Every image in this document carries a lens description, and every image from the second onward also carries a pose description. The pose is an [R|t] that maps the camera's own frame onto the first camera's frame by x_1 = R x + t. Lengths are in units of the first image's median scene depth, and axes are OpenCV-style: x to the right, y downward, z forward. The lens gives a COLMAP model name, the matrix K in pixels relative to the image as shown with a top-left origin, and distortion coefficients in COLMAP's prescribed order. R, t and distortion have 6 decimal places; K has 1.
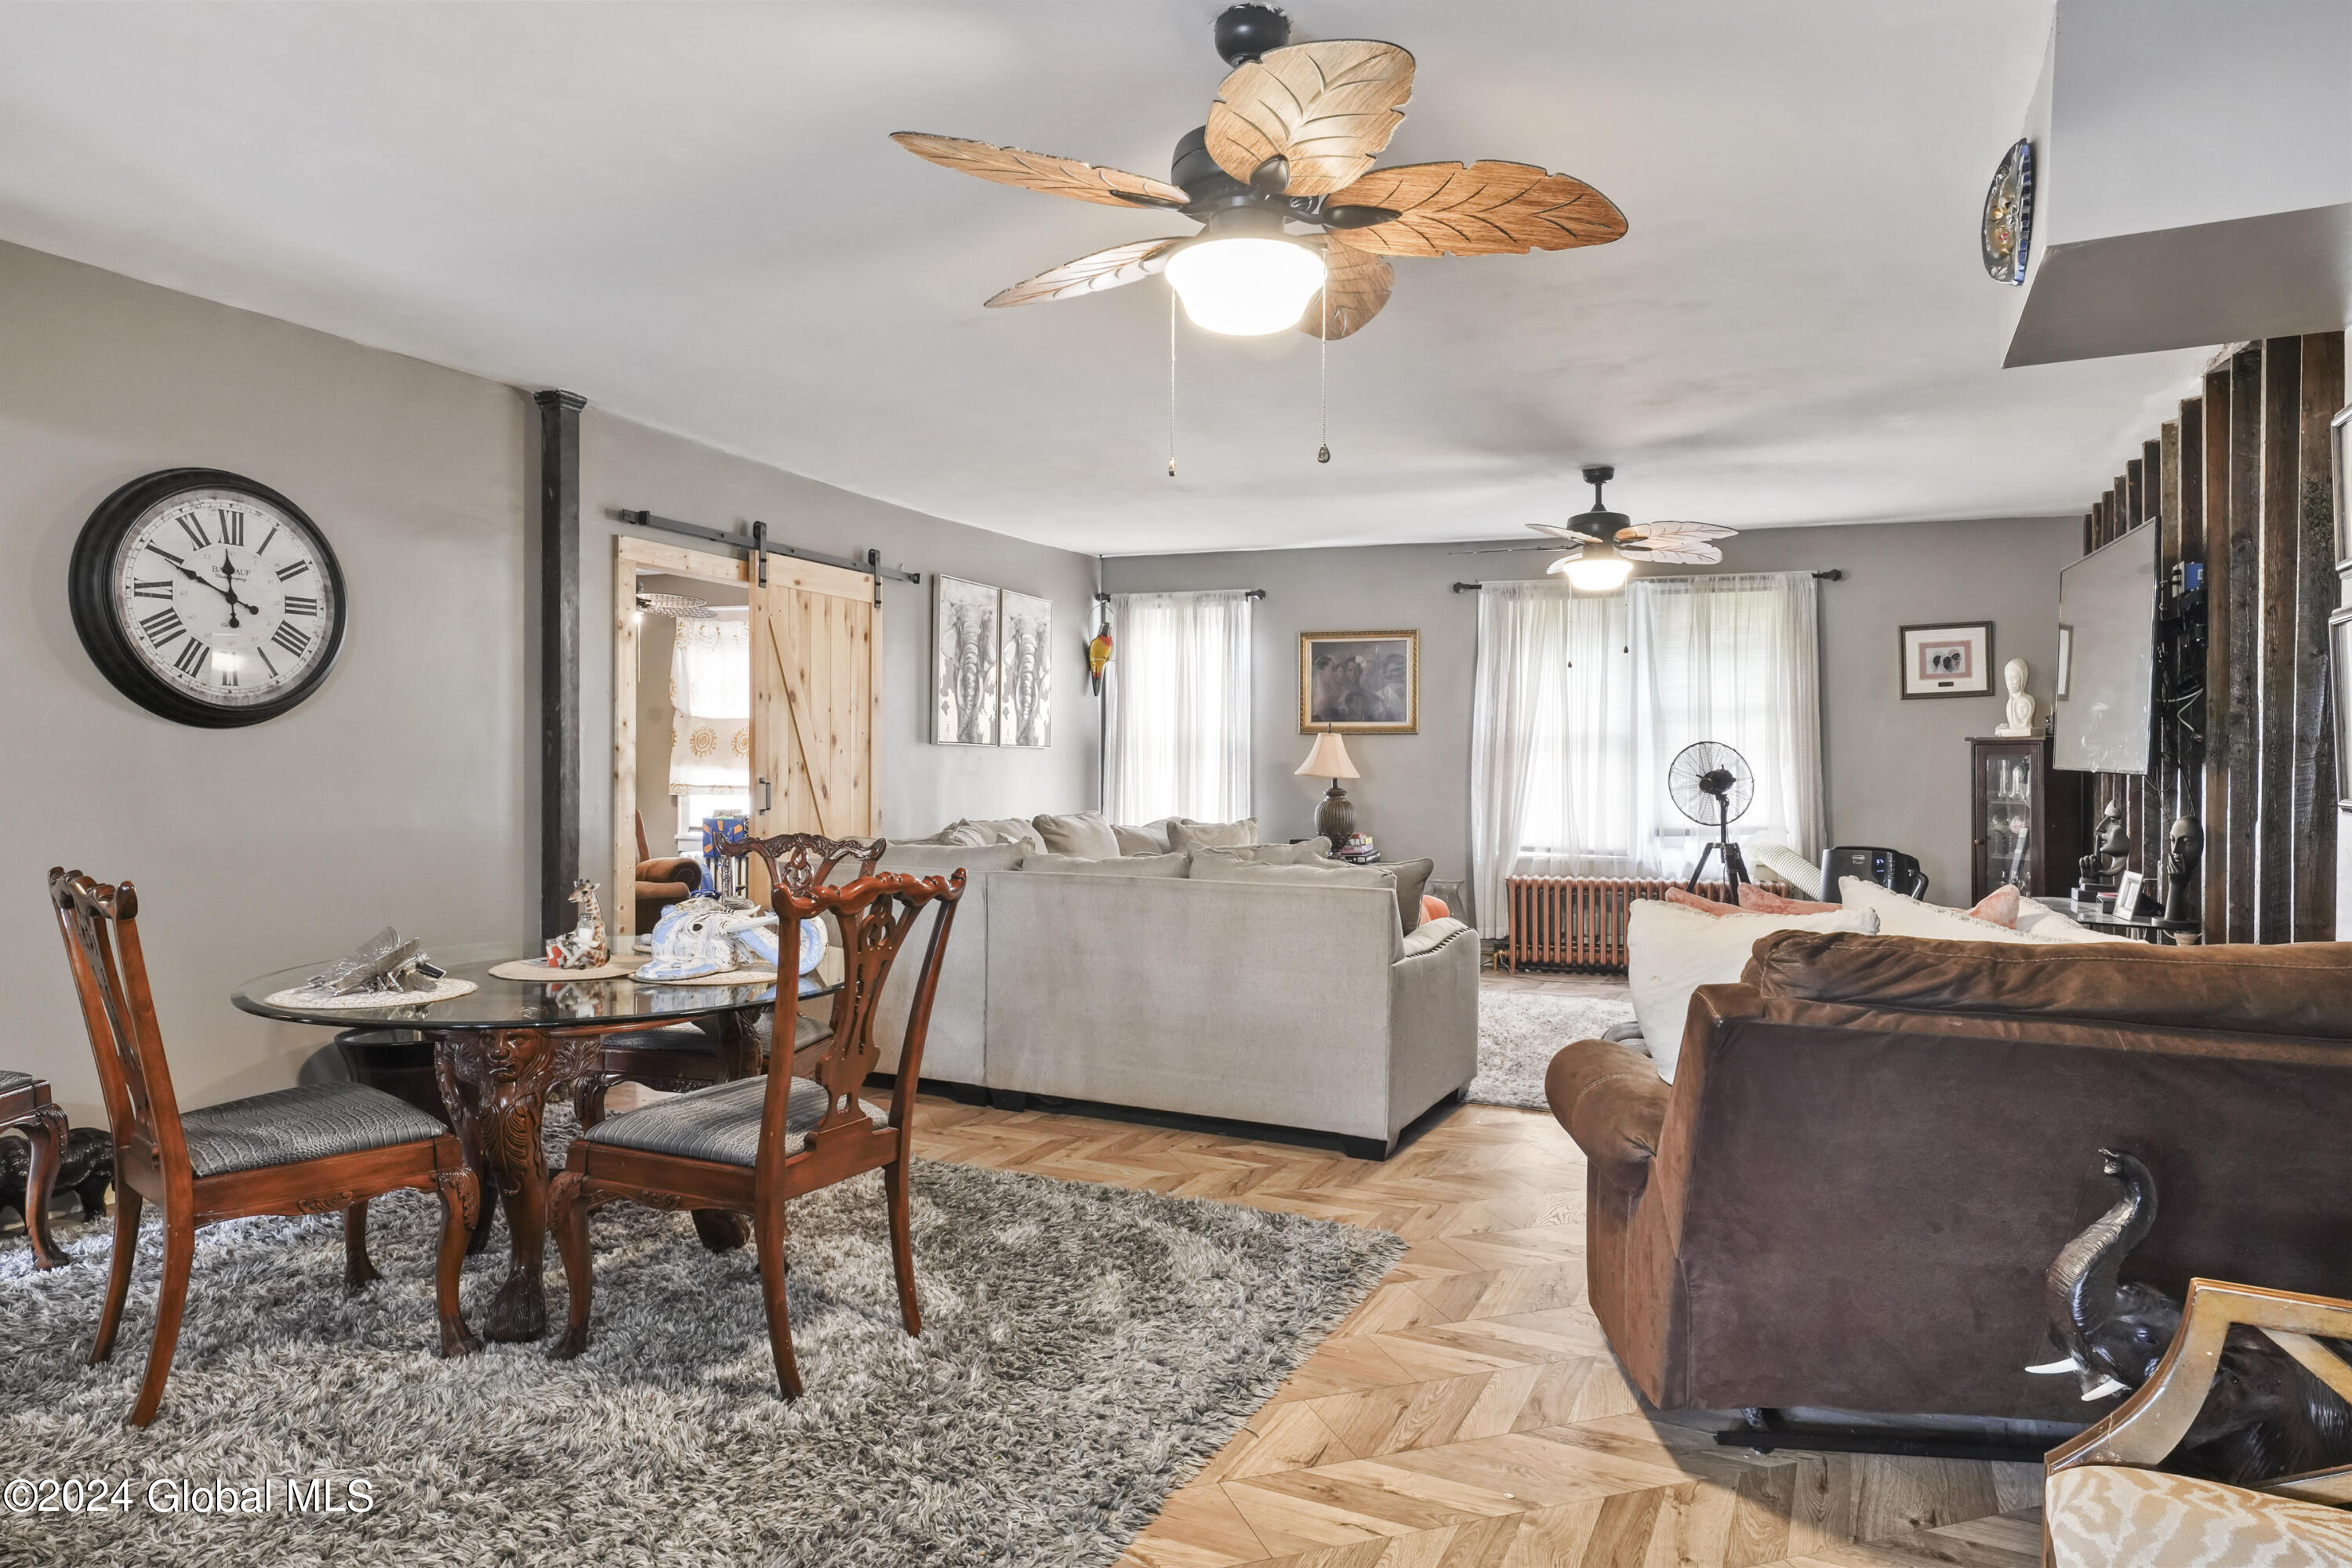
lens RADIAL K [[1407.4, 0, 1179.8], [0, 1407.4, 774.8], [0, 0, 1]] dist [0.002134, -0.002139]
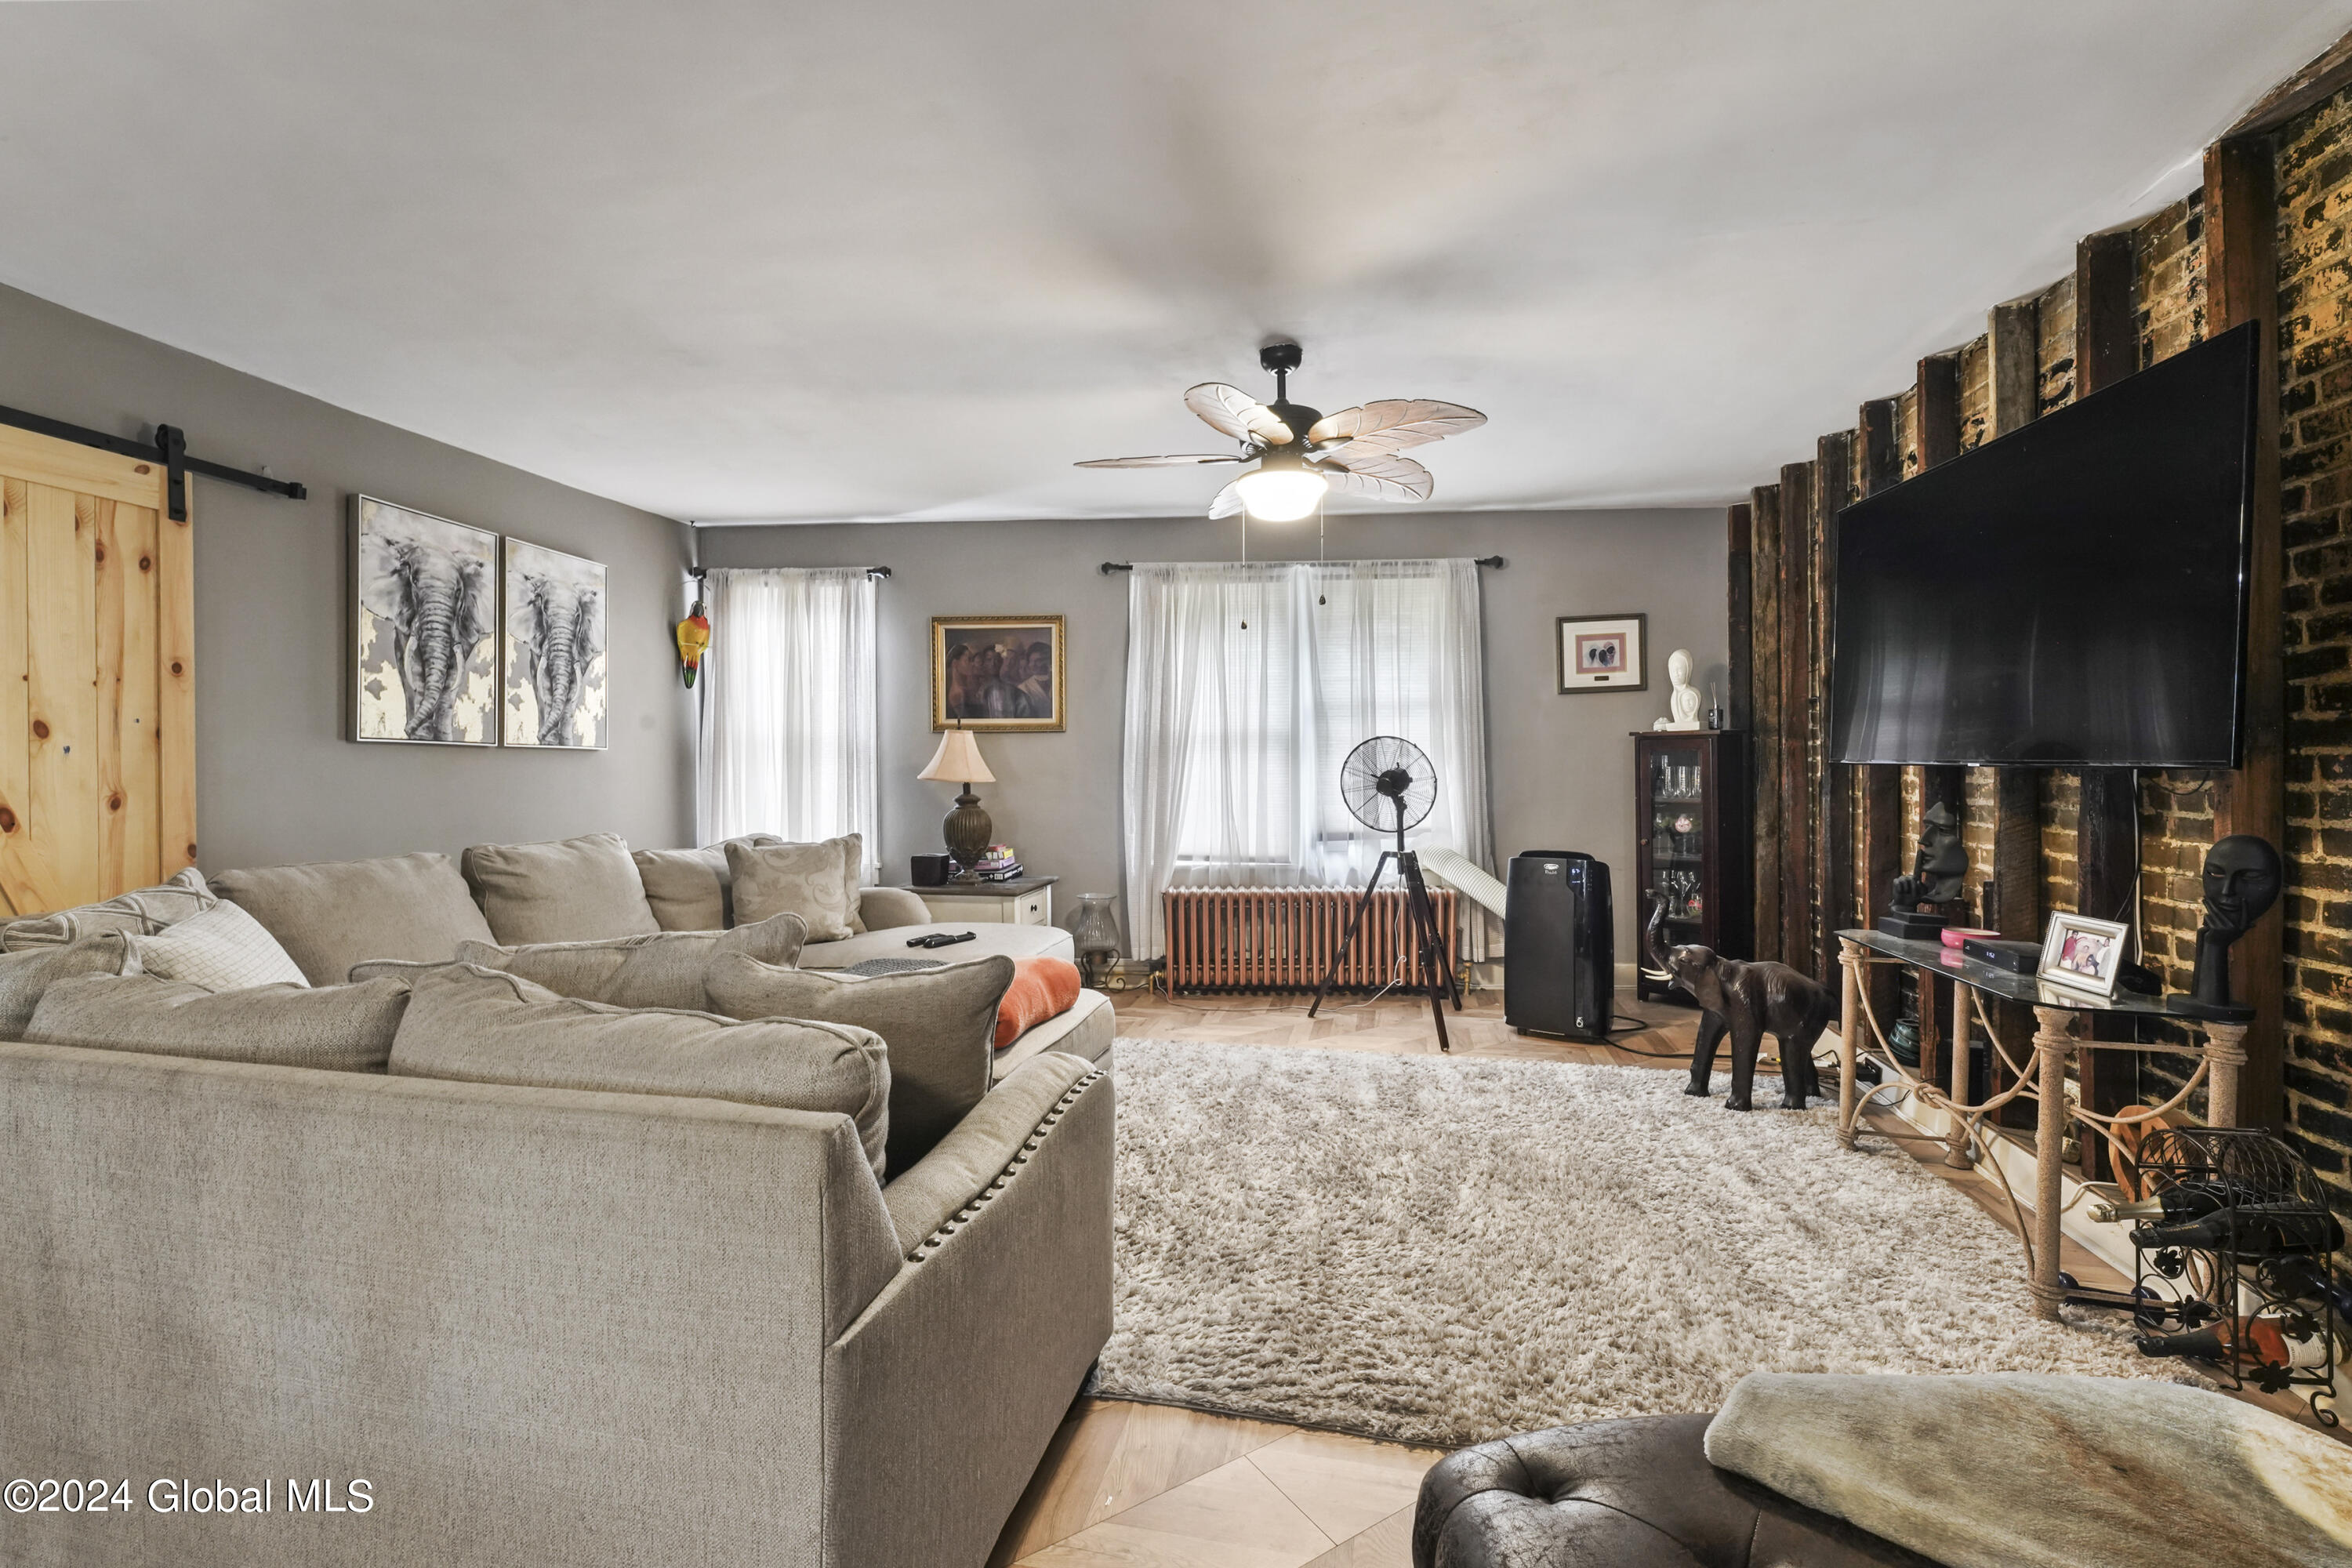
lens RADIAL K [[989.4, 0, 1176.6], [0, 989.4, 774.6], [0, 0, 1]] dist [0.003037, -0.000818]
pose [[0.970757, -0.010058, 0.239855, 0.100701], [0.010353, 0.999946, 0.000033, -0.001162], [-0.239843, 0.002451, 0.970809, 0.429931]]
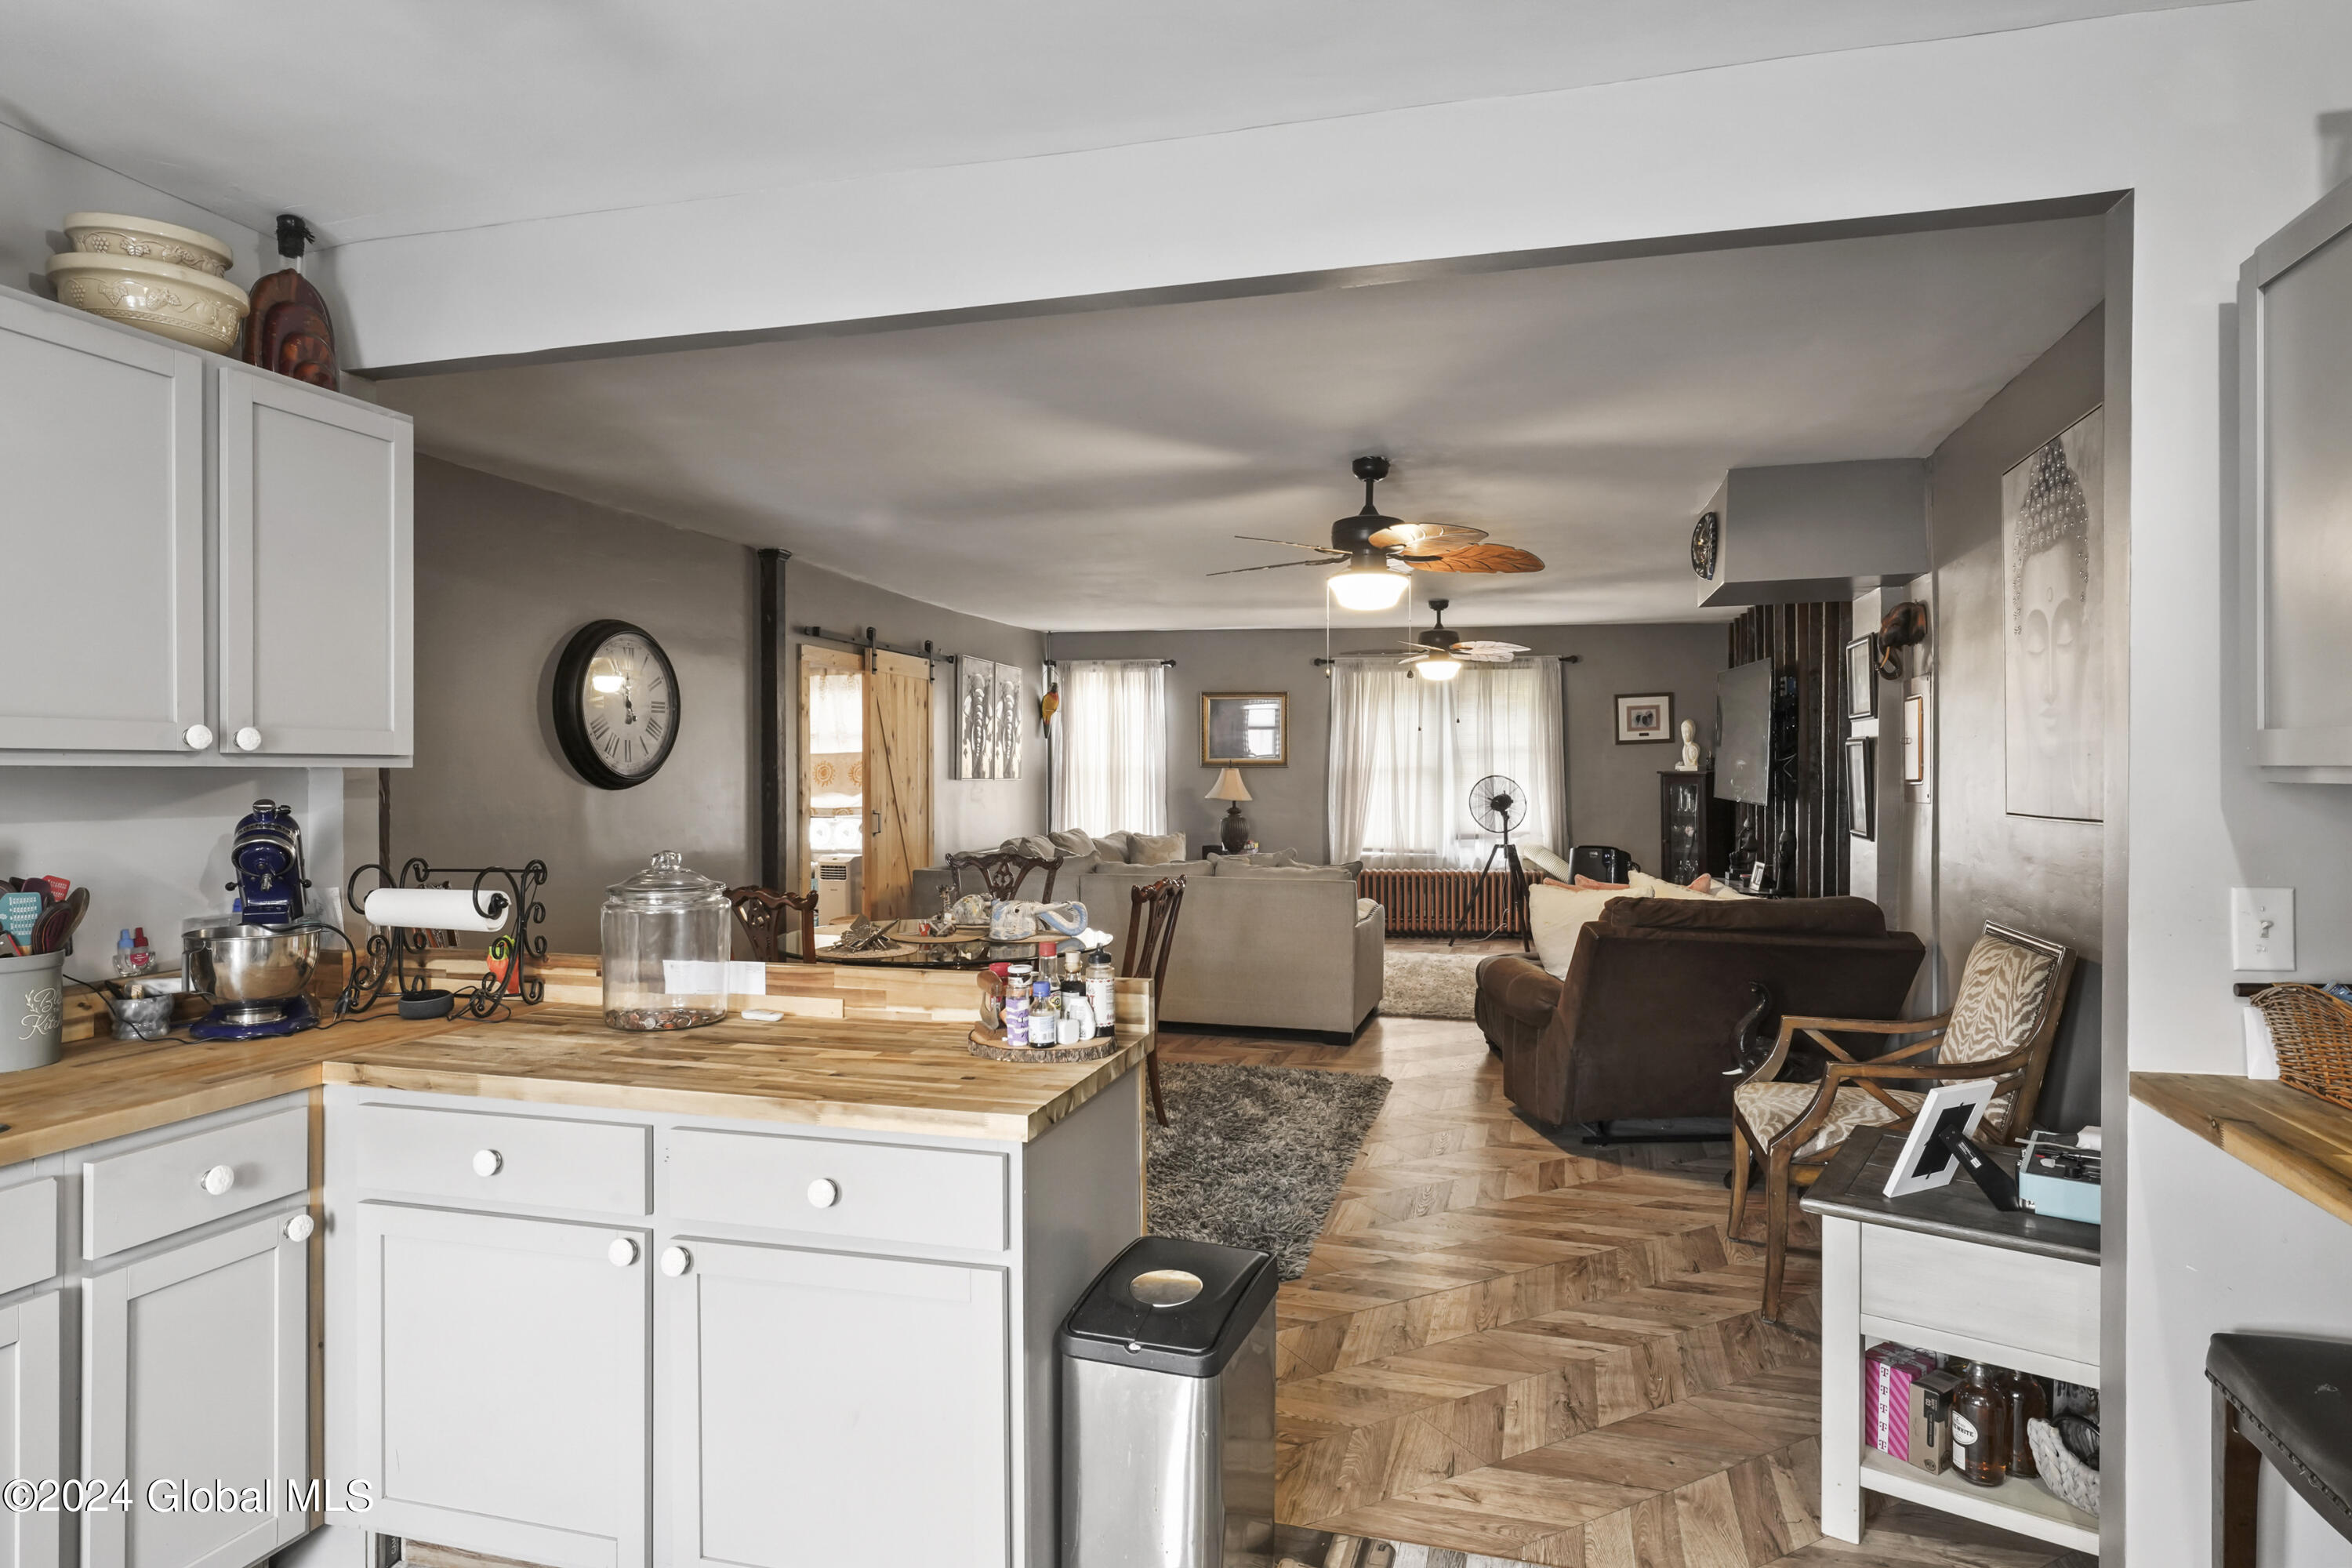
lens RADIAL K [[1300.3, 0, 1180.0], [0, 1300.3, 778.5], [0, 0, 1]] dist [-0.003570, -0.003684]
pose [[0.984312, -0.005567, 0.176347, -0.184844], [0.005123, 0.999982, 0.002973, -0.025806], [-0.176361, -0.002023, 0.984324, -0.269655]]
